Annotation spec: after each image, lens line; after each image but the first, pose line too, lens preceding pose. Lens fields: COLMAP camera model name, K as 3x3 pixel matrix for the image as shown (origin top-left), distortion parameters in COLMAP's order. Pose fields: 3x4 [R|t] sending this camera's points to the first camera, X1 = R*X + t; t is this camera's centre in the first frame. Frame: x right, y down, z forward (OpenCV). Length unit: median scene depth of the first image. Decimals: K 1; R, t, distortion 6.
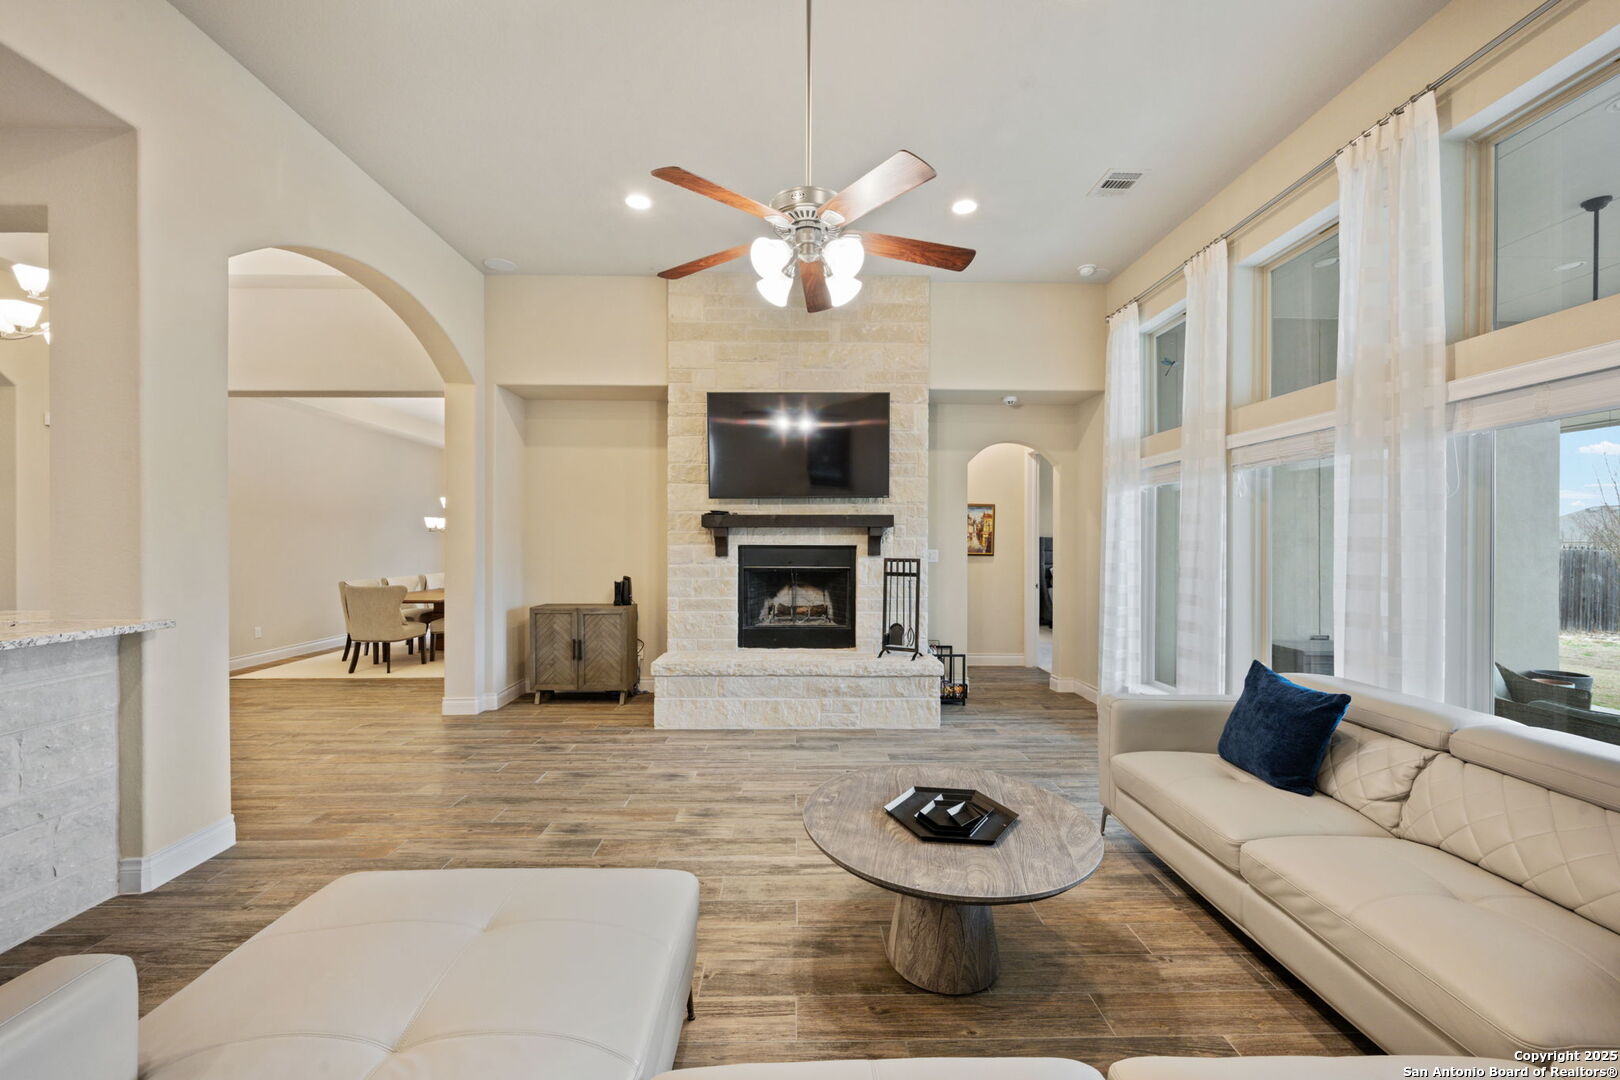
lens RADIAL K [[640.4, 0, 813.0], [0, 640.4, 543.7], [0, 0, 1]] dist [-0.004689, -0.000199]
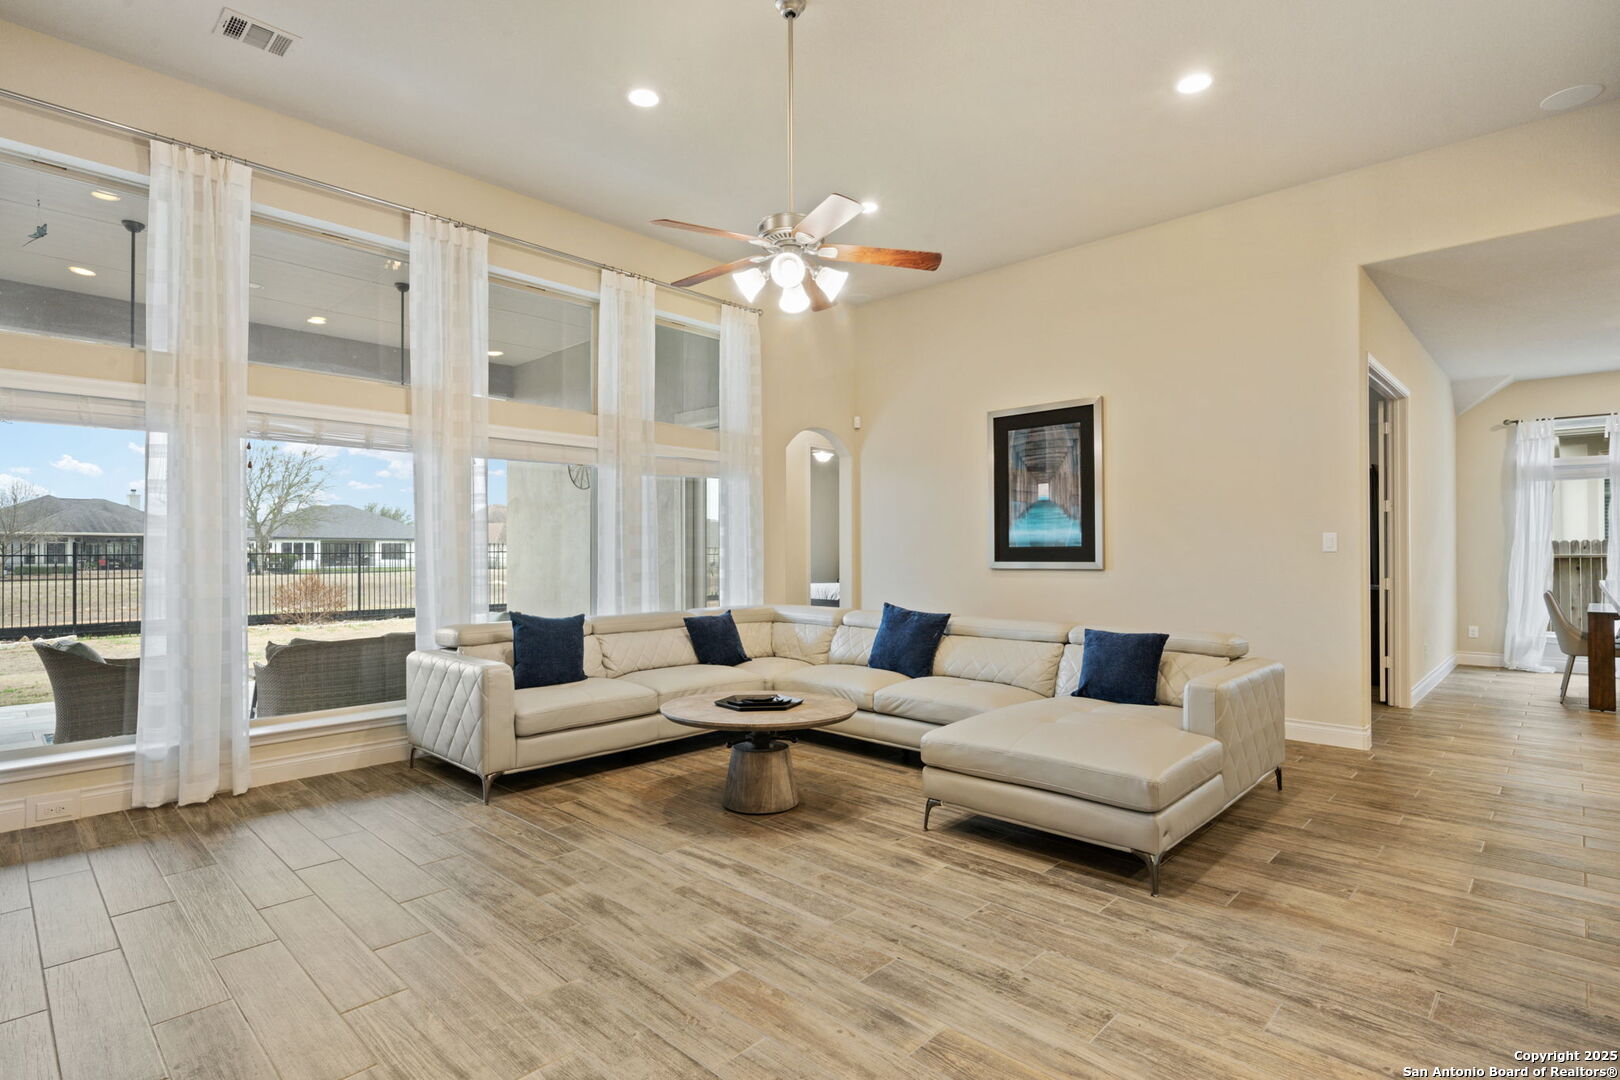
lens RADIAL K [[794.0, 0, 802.8], [0, 794.0, 544.8], [0, 0, 1]] dist [0.003331, -0.000246]
pose [[-0.693697, 0.002228, 0.720263, -0.796313], [-0.002728, 0.999980, -0.005722, 0.045672], [-0.720262, -0.005934, -0.693677, 1.489567]]
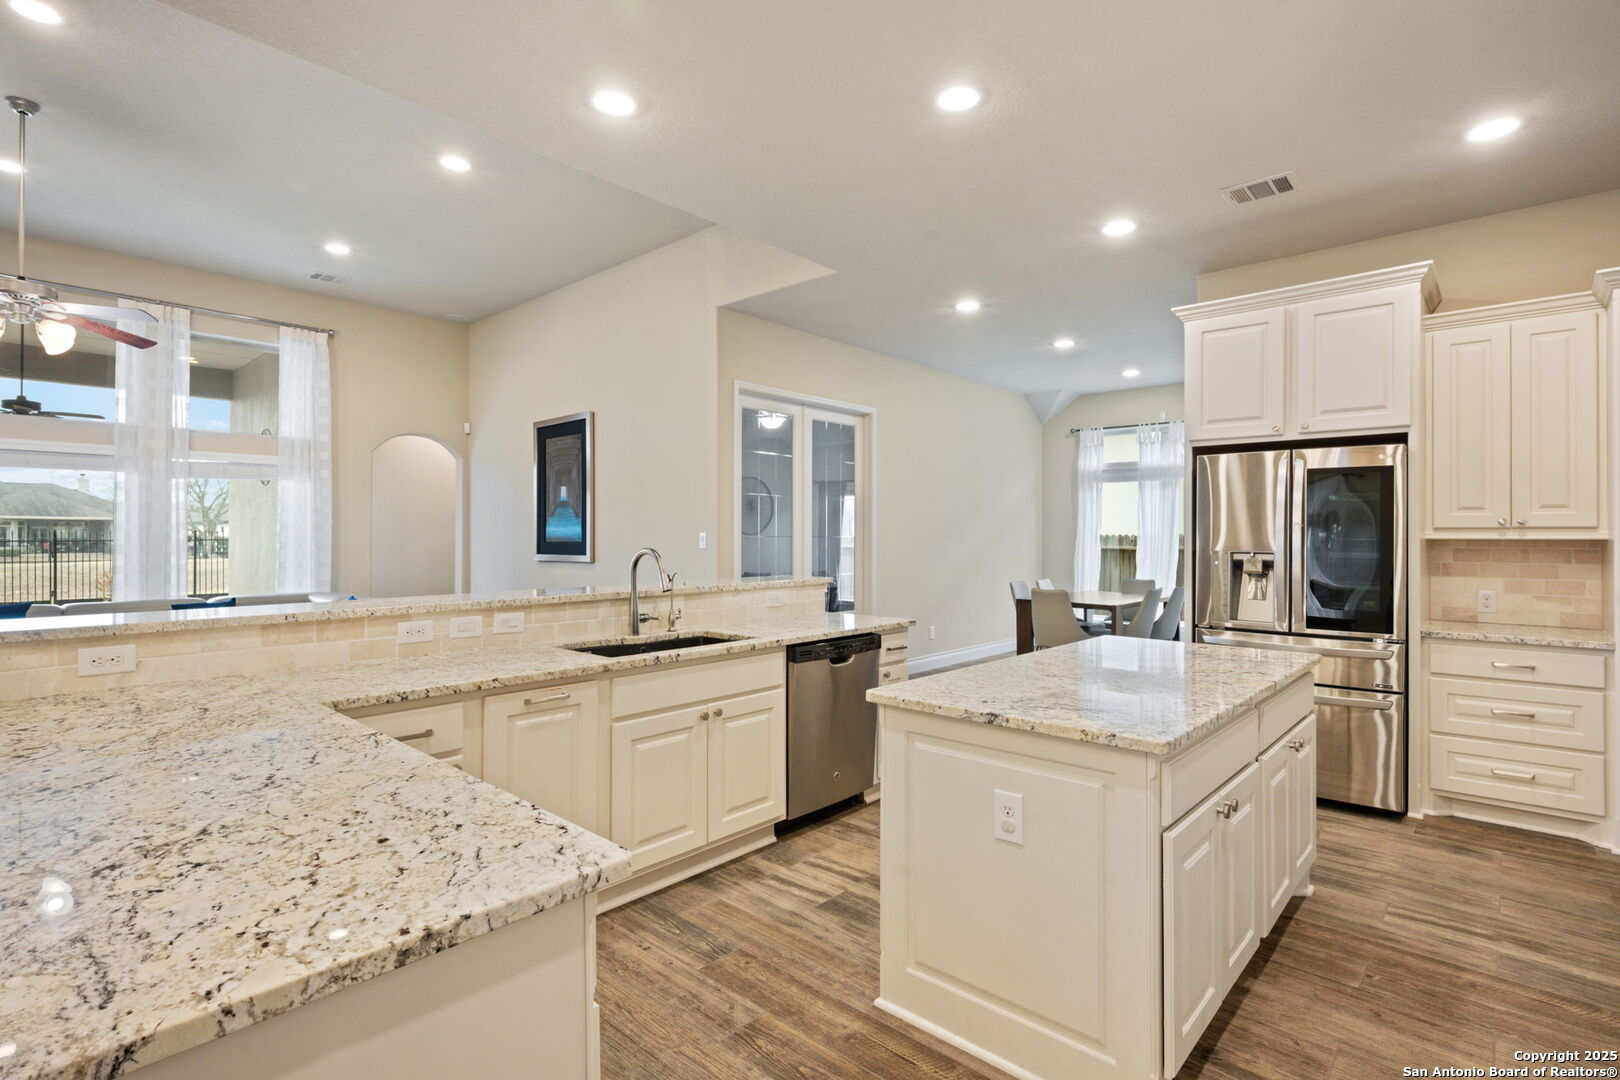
lens RADIAL K [[794.0, 0, 807.0], [0, 794.0, 529.3], [0, 0, 1]] dist [0.003331, -0.000246]
pose [[-0.708233, 0.000389, 0.705979, -1.898471], [-0.006447, 0.999955, -0.007018, 0.013058], [-0.705949, -0.009522, -0.708198, 0.777309]]
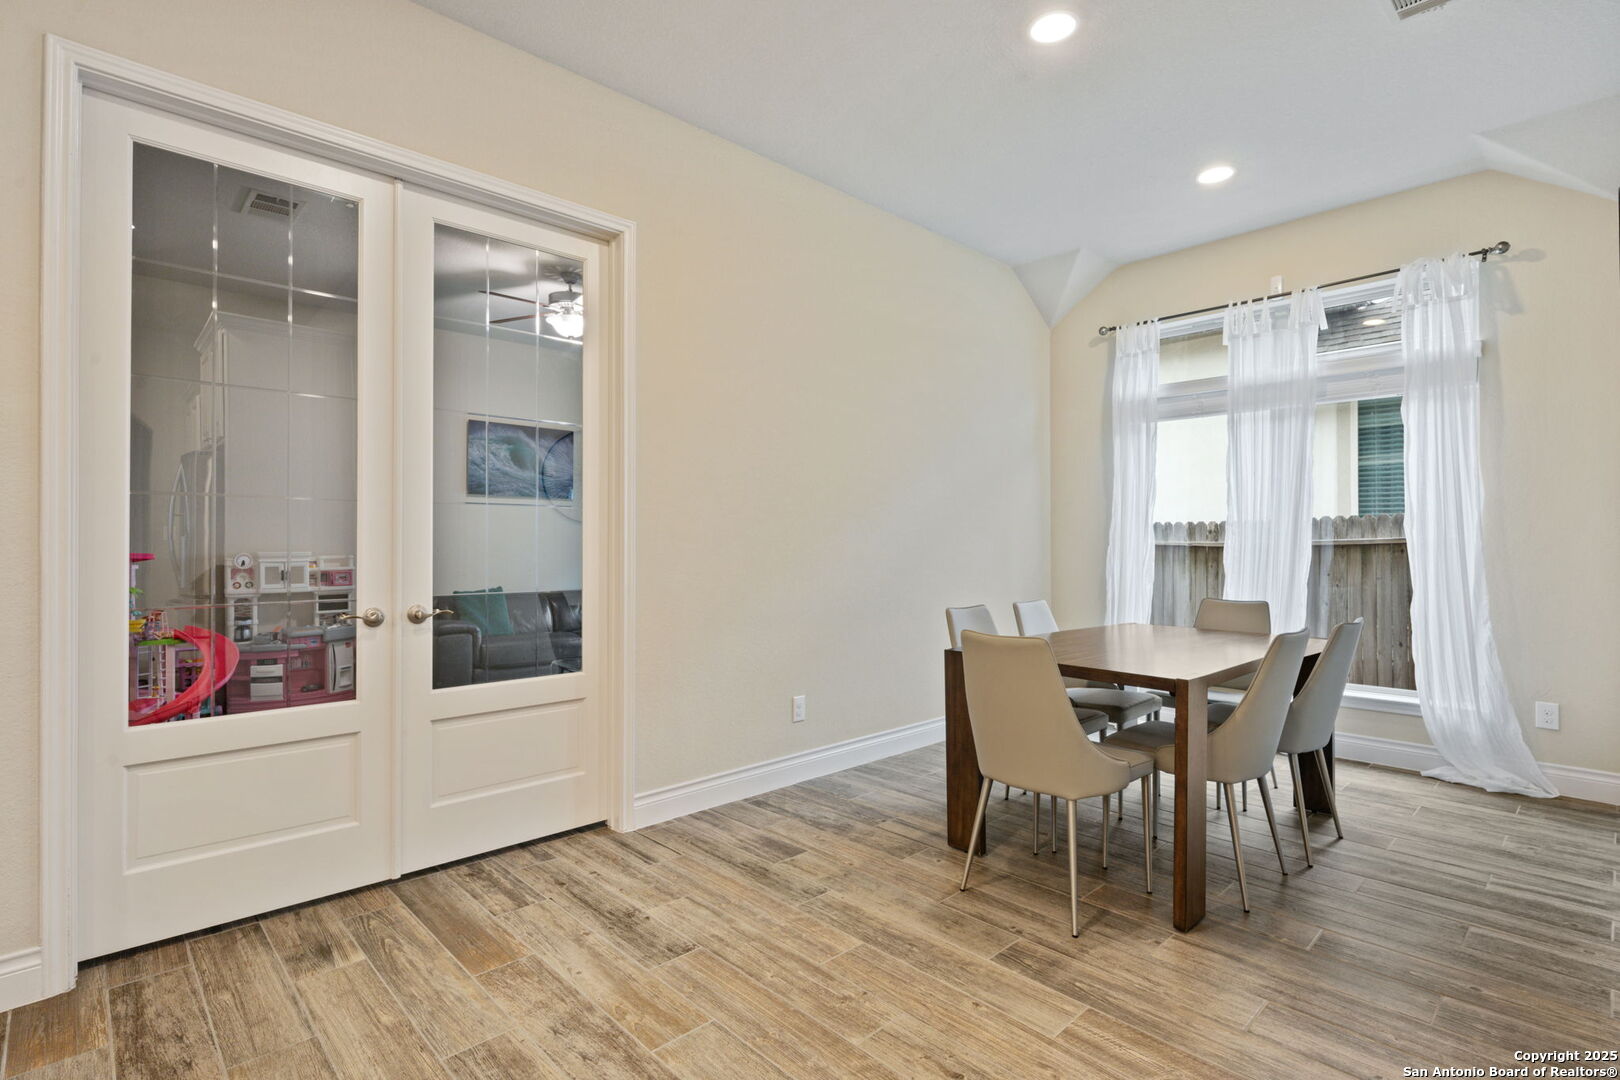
lens RADIAL K [[794.0, 0, 798.3], [0, 794.0, 537.7], [0, 0, 1]] dist [0.003331, -0.000246]
pose [[-0.651603, 0.002140, 0.758557, -1.349117], [-0.004610, 0.999966, -0.006780, 0.061495], [-0.758546, -0.007915, -0.651571, -0.461567]]
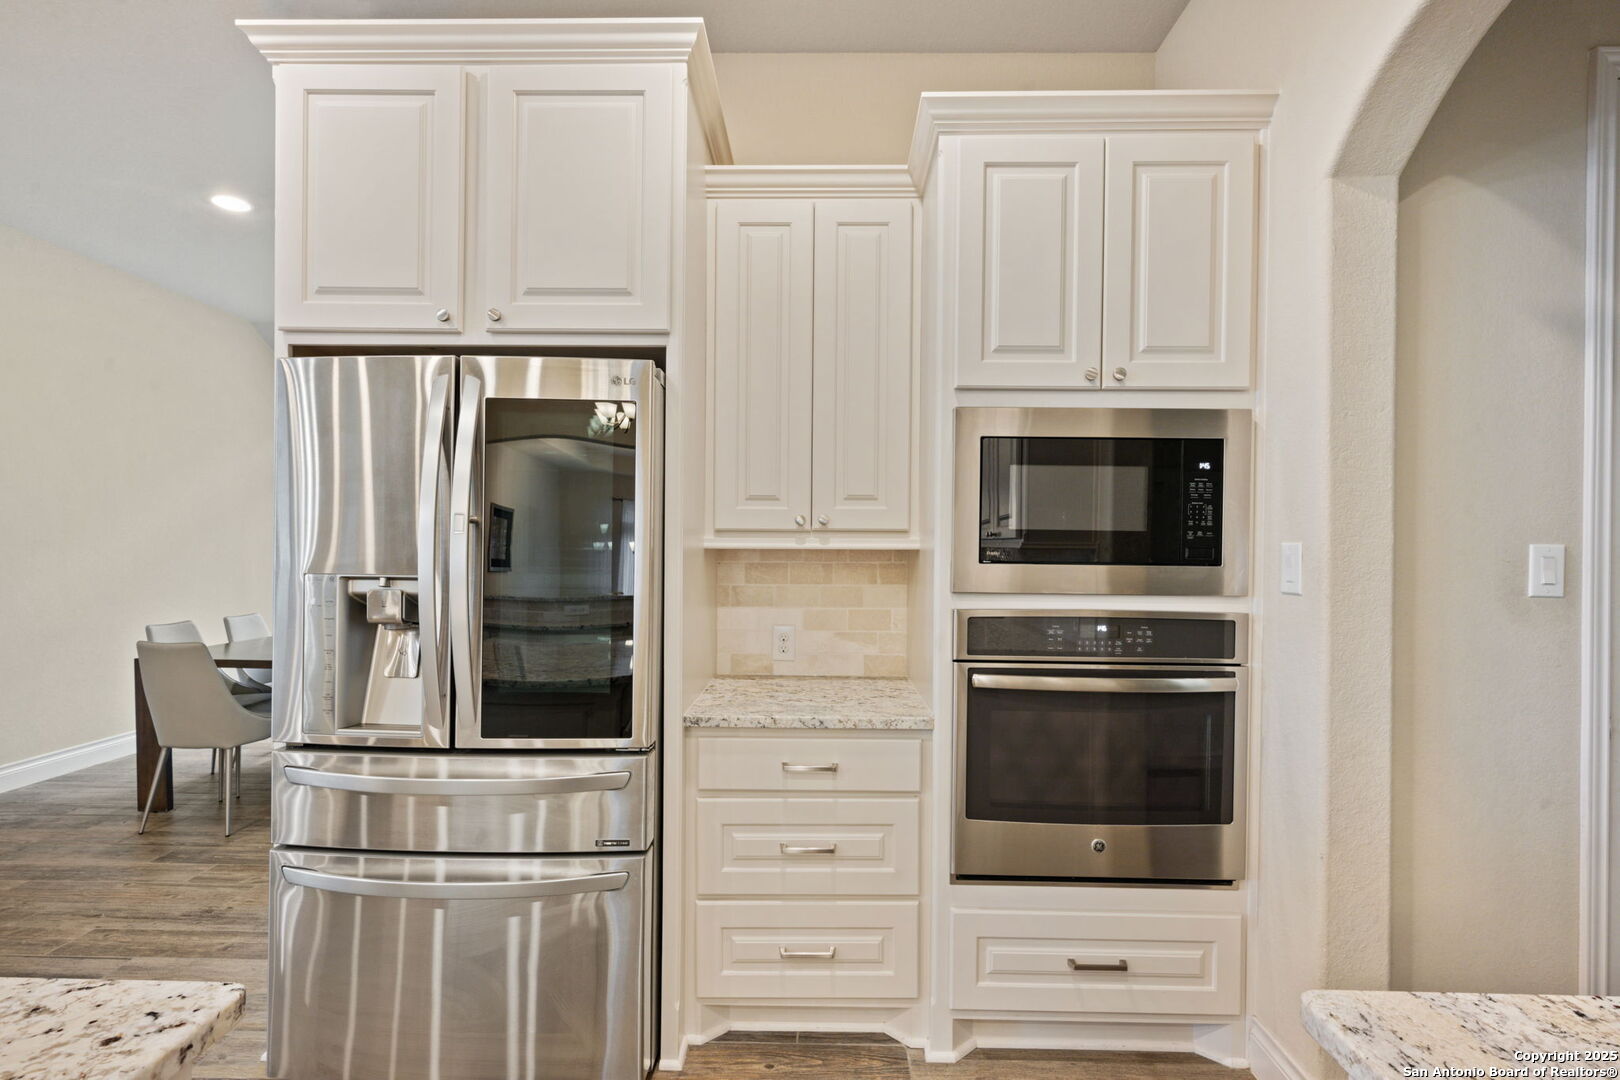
lens RADIAL K [[794.0, 0, 815.8], [0, 794.0, 555.4], [0, 0, 1]] dist [0.003331, -0.000246]
pose [[-0.997761, -0.010252, 0.066092, -1.857083], [-0.009862, 0.999932, 0.006225, 0.014196], [-0.066151, 0.005559, -0.997794, -0.075655]]
